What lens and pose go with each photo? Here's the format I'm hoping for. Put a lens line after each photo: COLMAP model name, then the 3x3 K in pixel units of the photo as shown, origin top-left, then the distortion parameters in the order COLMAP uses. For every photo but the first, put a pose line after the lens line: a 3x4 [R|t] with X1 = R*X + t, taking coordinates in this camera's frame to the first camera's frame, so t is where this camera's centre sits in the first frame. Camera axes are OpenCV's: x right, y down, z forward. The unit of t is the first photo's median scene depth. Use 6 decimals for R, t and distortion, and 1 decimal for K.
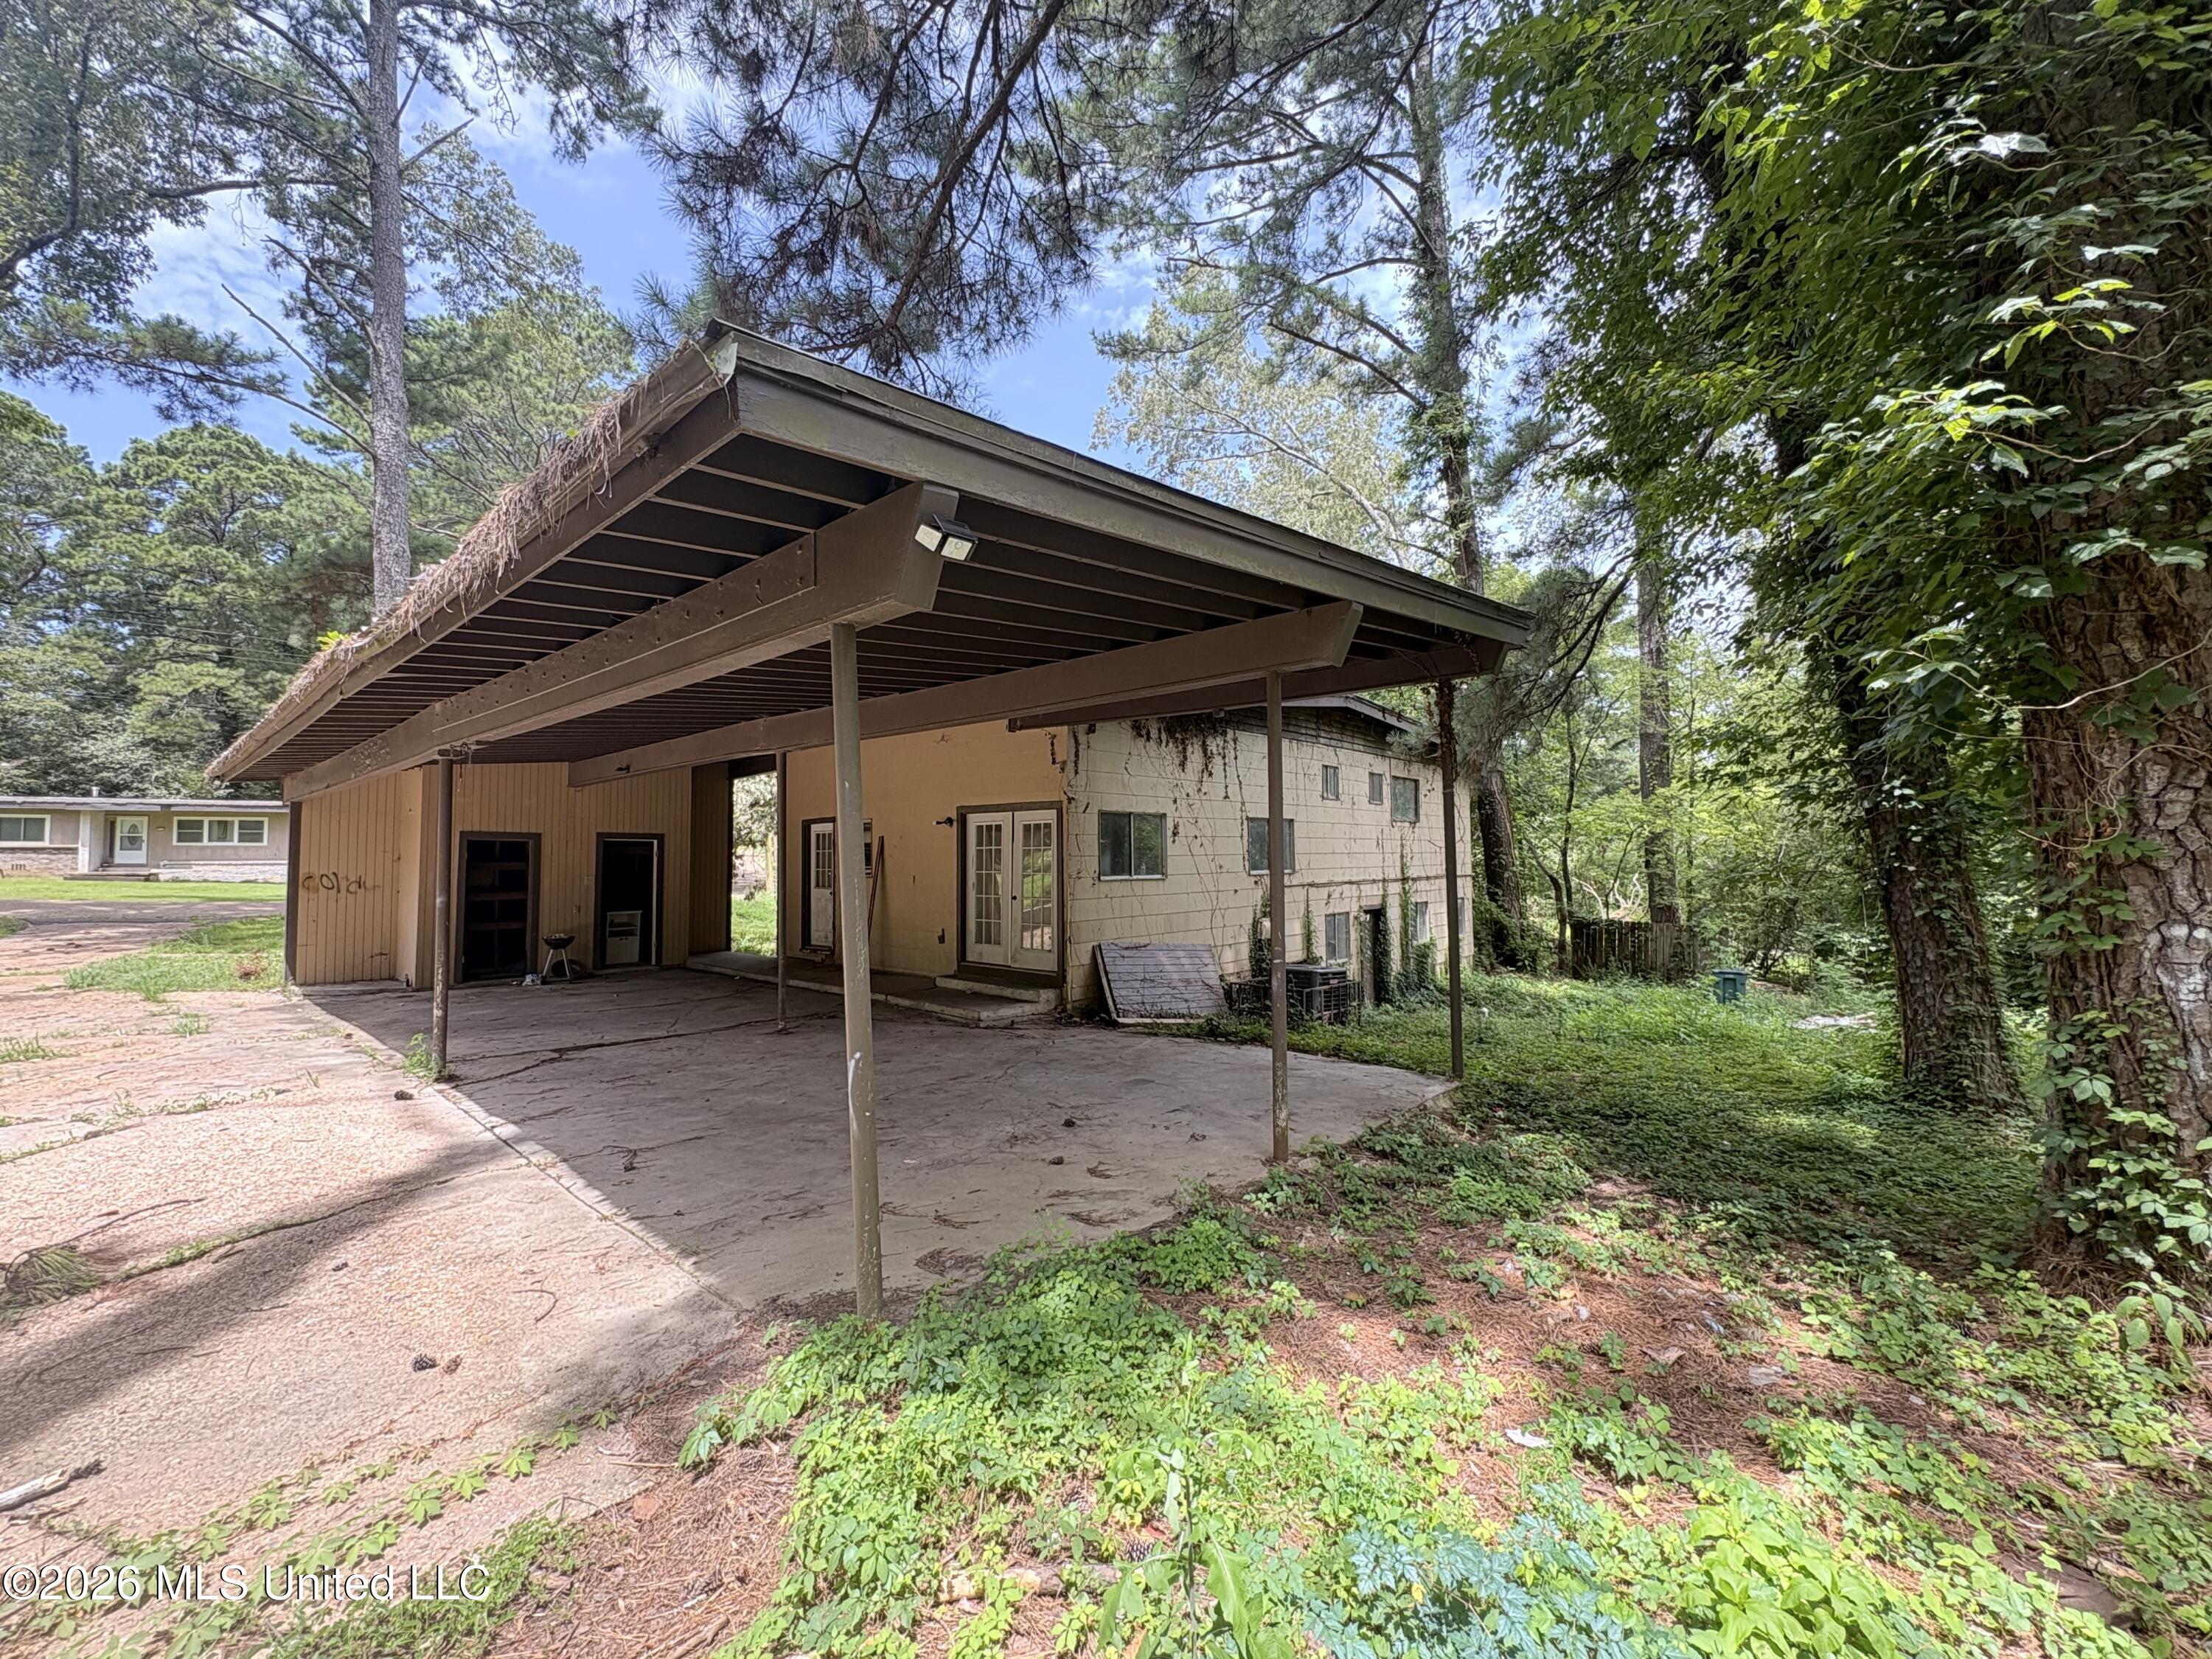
lens RADIAL K [[891.4, 0, 1106.0], [0, 891.4, 829.5], [0, 0, 1]] dist [-0.000363, -0.000020]
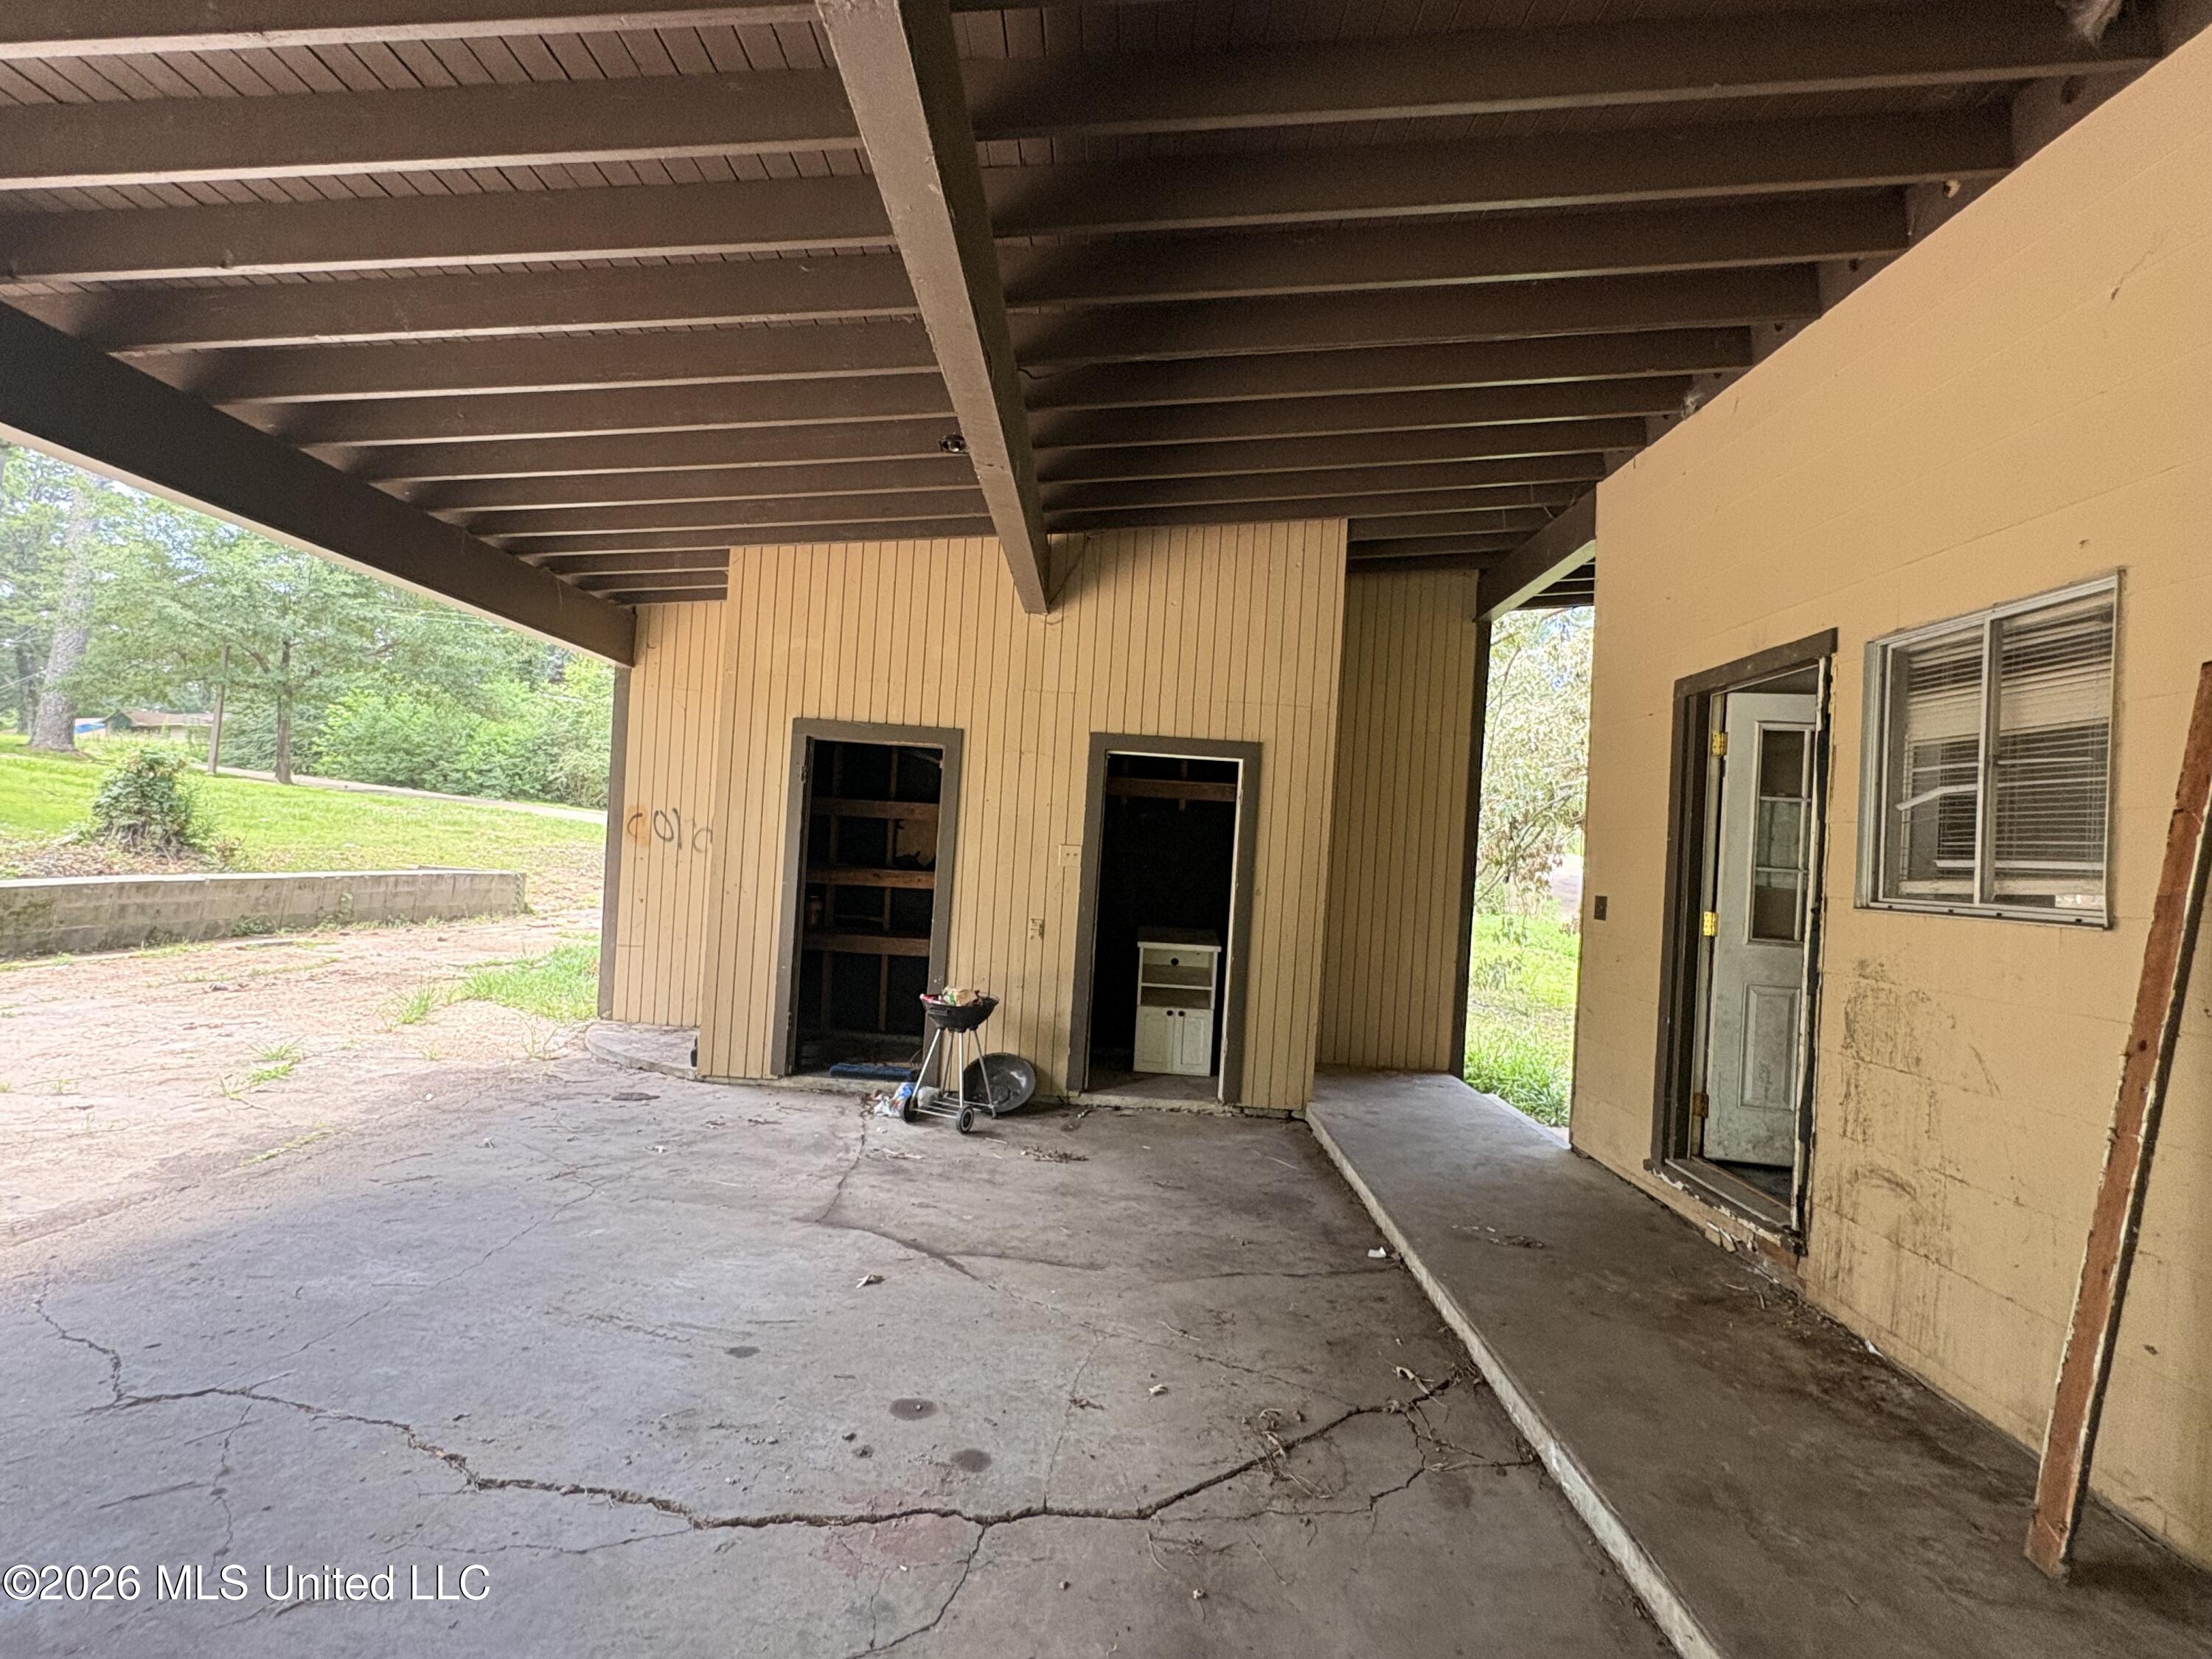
lens RADIAL K [[1038.4, 0, 1106.0], [0, 1038.4, 829.5], [0, 0, 1]] dist [-0.003445, -0.001120]
pose [[0.654443, 0.035287, -0.755288, -0.233416], [-0.035342, 0.999246, 0.016061, 0.037377], [0.755285, 0.016182, 0.655197, 0.714886]]
